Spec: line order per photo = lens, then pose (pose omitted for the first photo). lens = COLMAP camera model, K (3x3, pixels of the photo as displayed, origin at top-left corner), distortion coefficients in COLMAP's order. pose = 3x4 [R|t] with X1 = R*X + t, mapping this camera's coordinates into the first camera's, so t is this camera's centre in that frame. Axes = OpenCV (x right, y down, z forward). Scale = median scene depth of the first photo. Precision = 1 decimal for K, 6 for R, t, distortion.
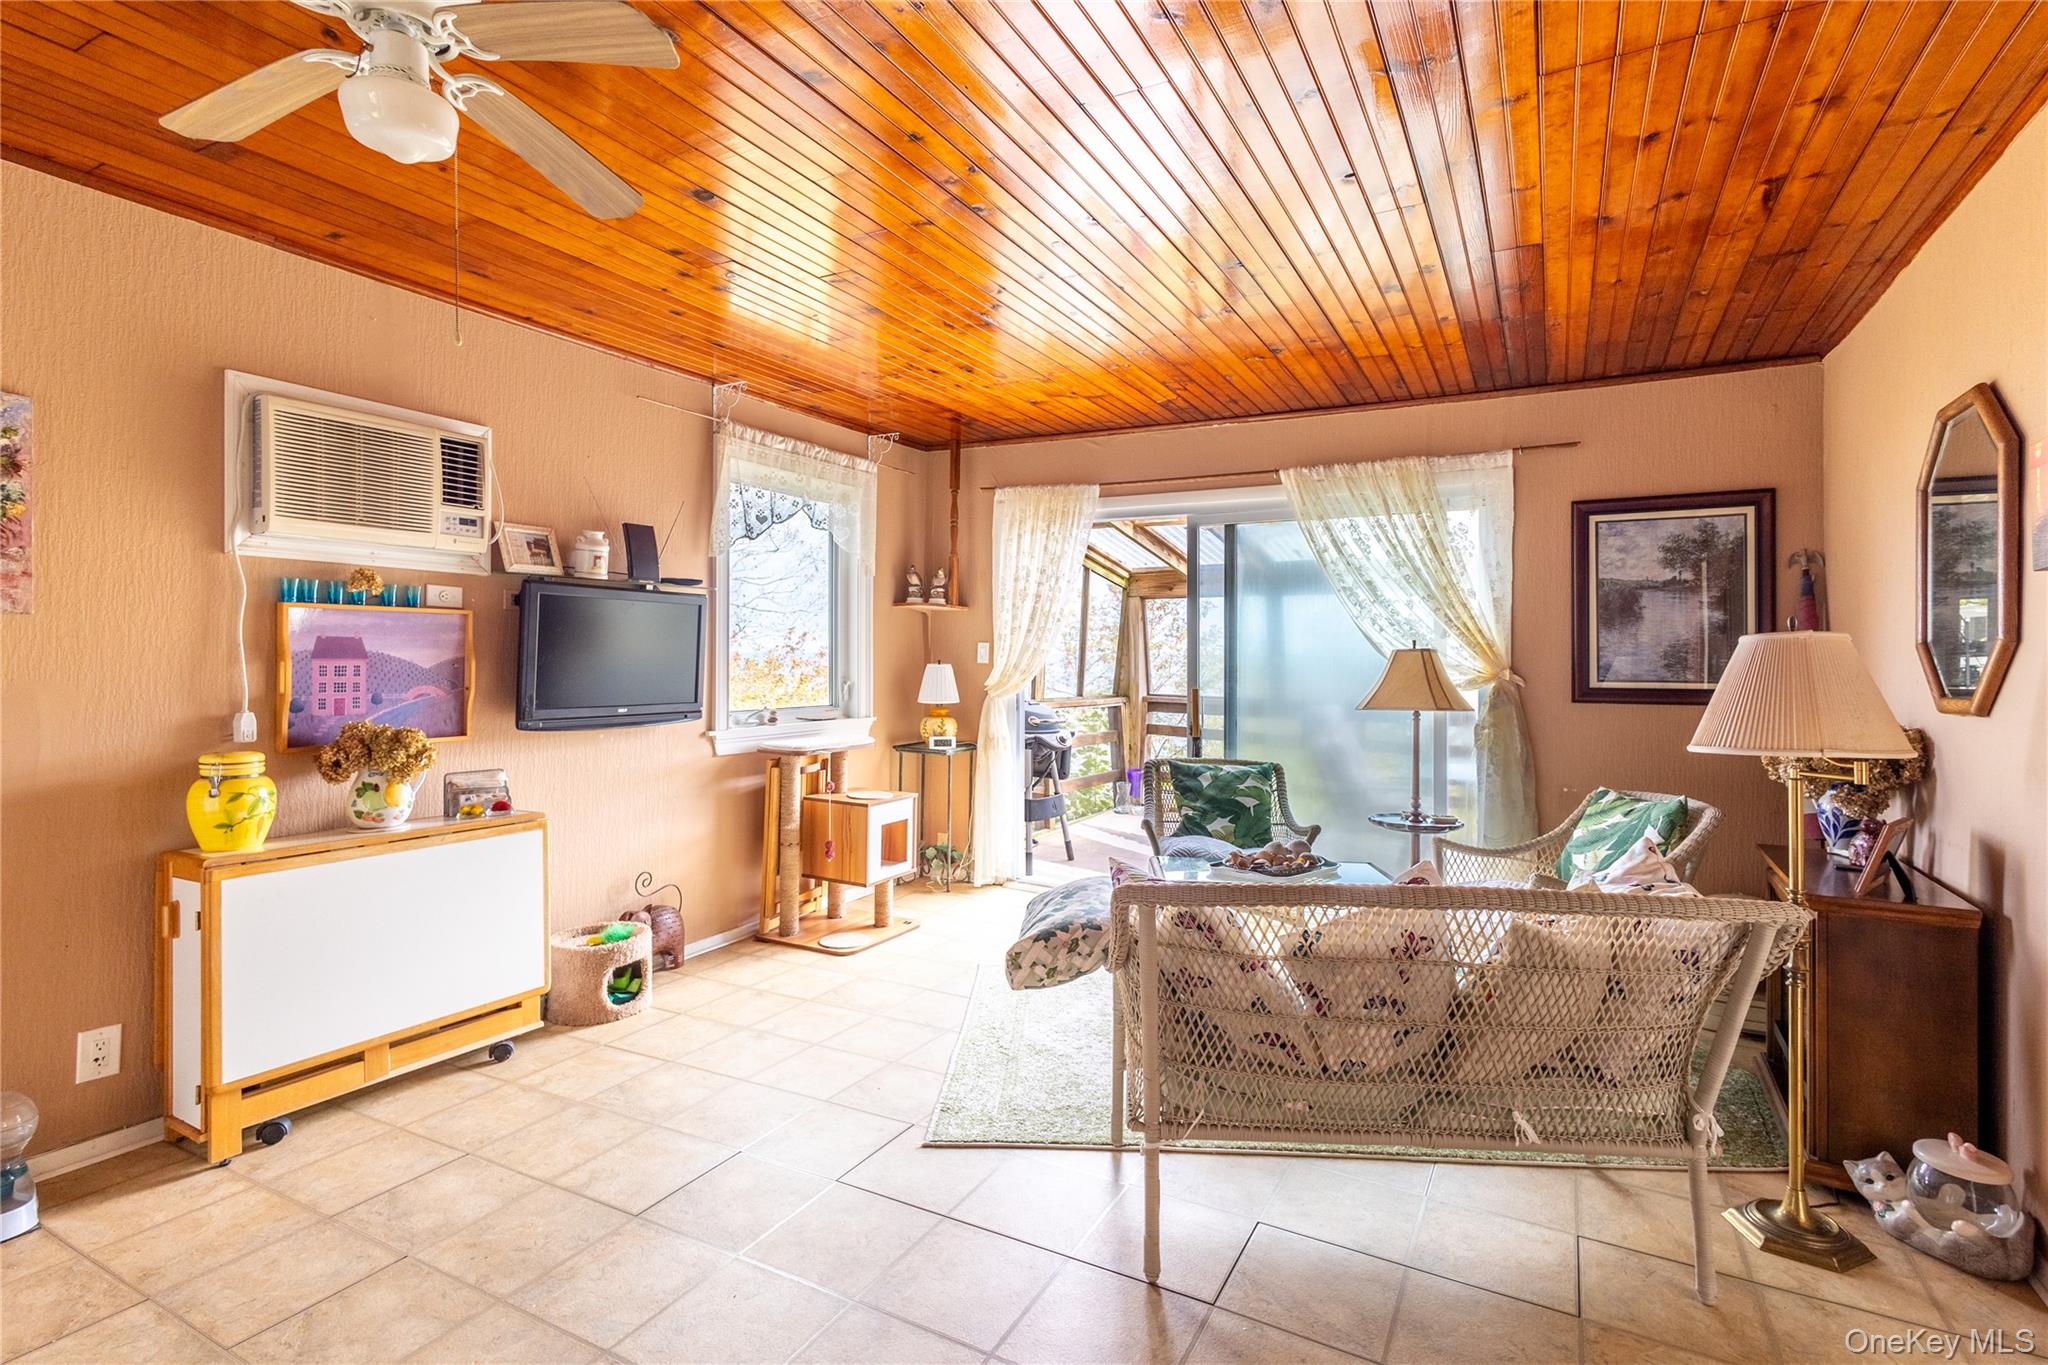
lens RADIAL K [[947.1, 0, 1034.9], [0, 947.1, 656.6], [0, 0, 1]] dist [0.008648, -0.001980]
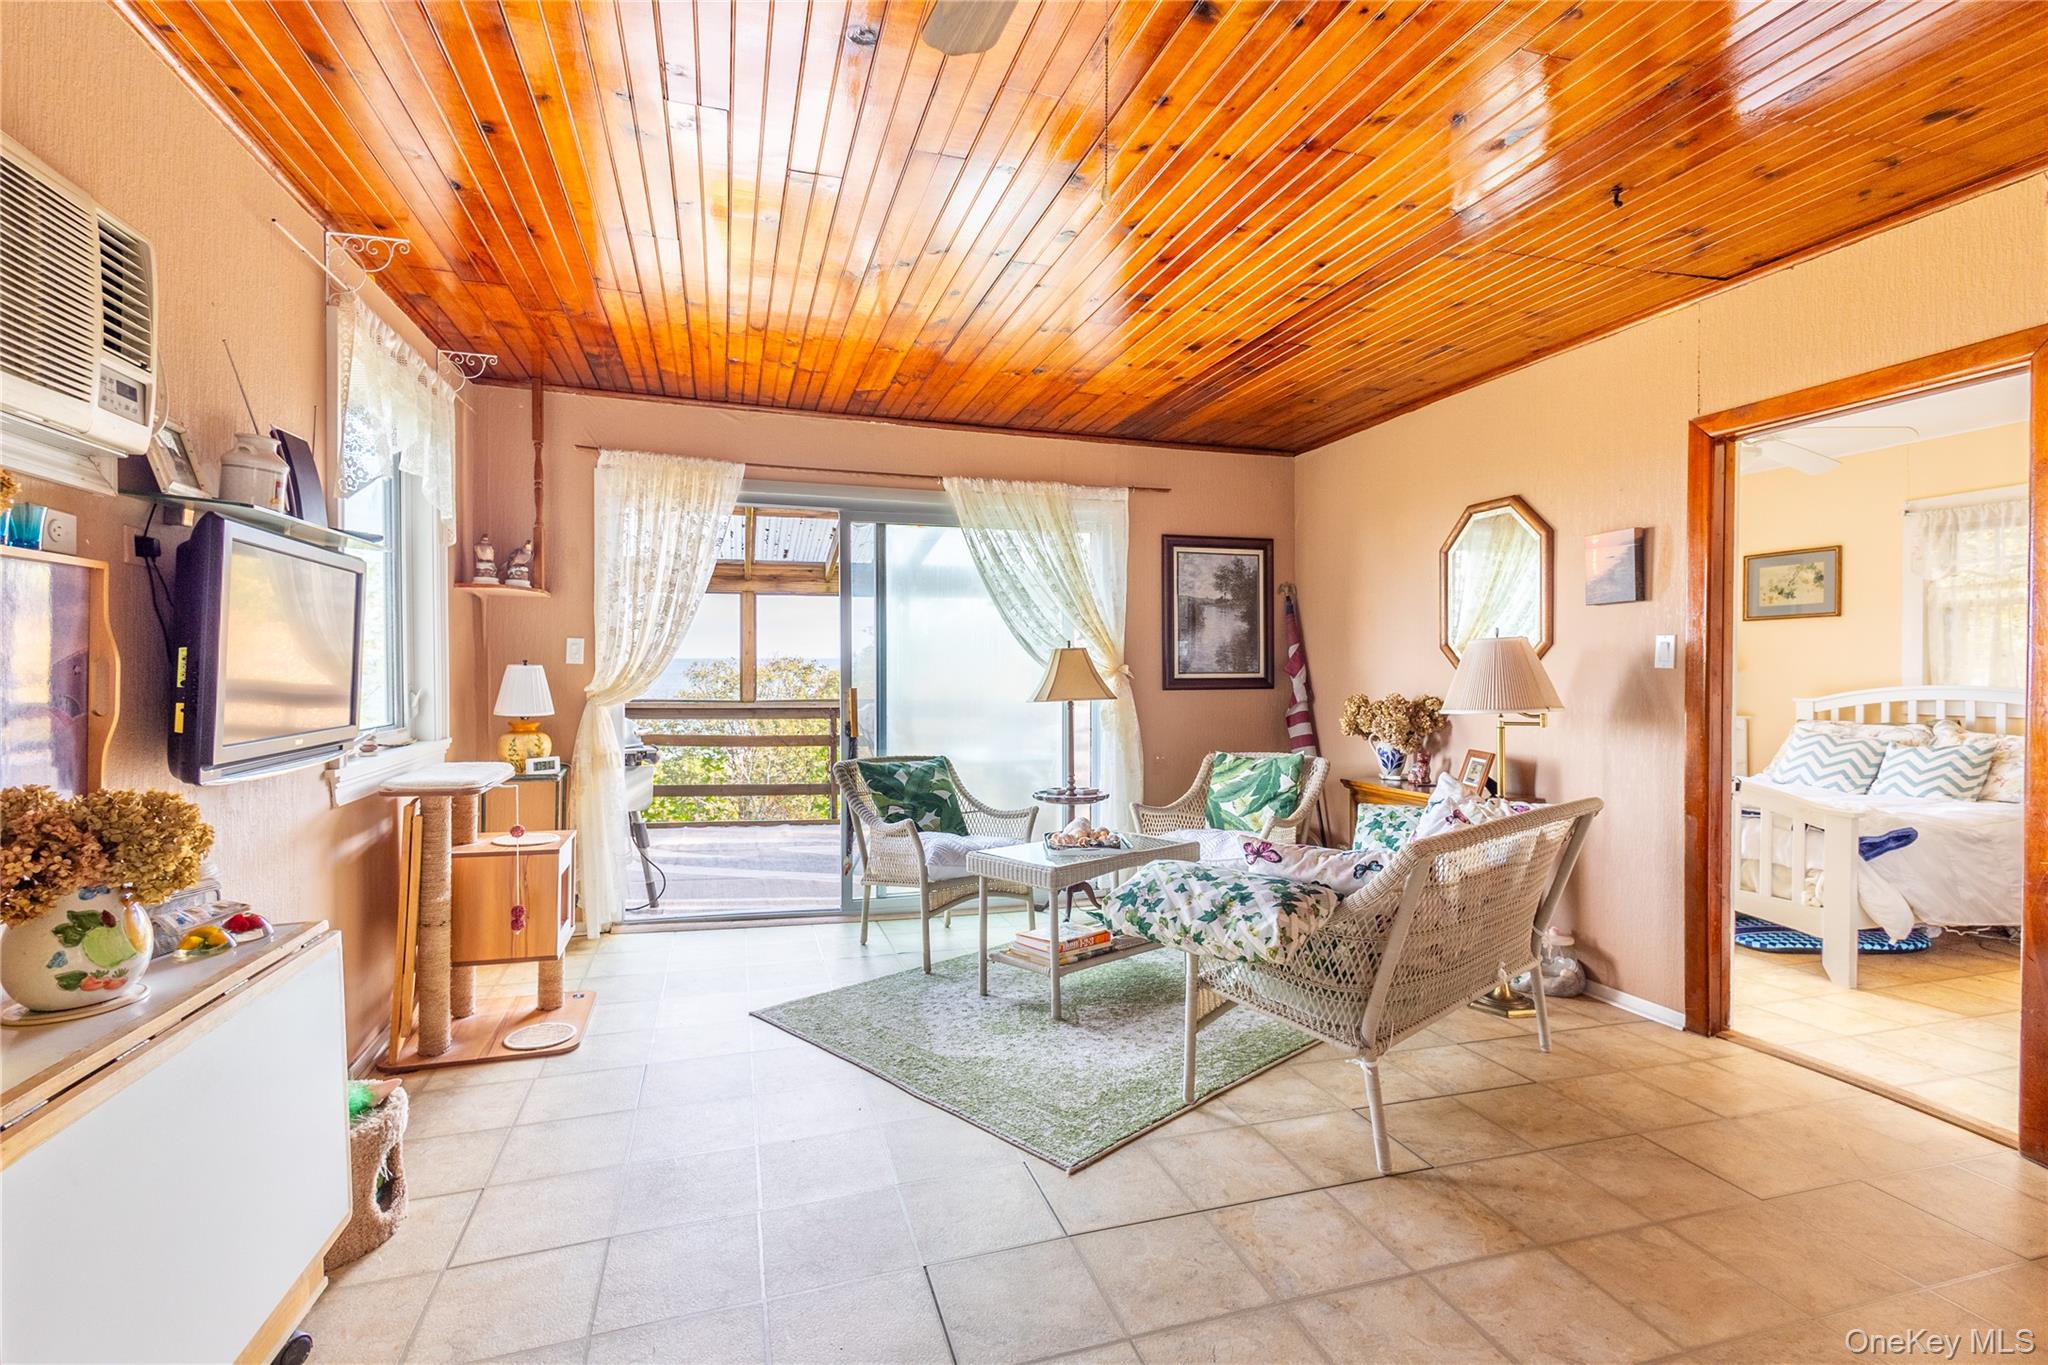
lens RADIAL K [[950.8, 0, 992.1], [0, 950.8, 673.2], [0, 0, 1]] dist [0.008272, -0.000500]
pose [[0.712573, -0.012957, 0.701479, -0.526969], [0.002298, 0.999867, 0.016133, 0.003917], [-0.701595, -0.009884, 0.712508, 0.247746]]
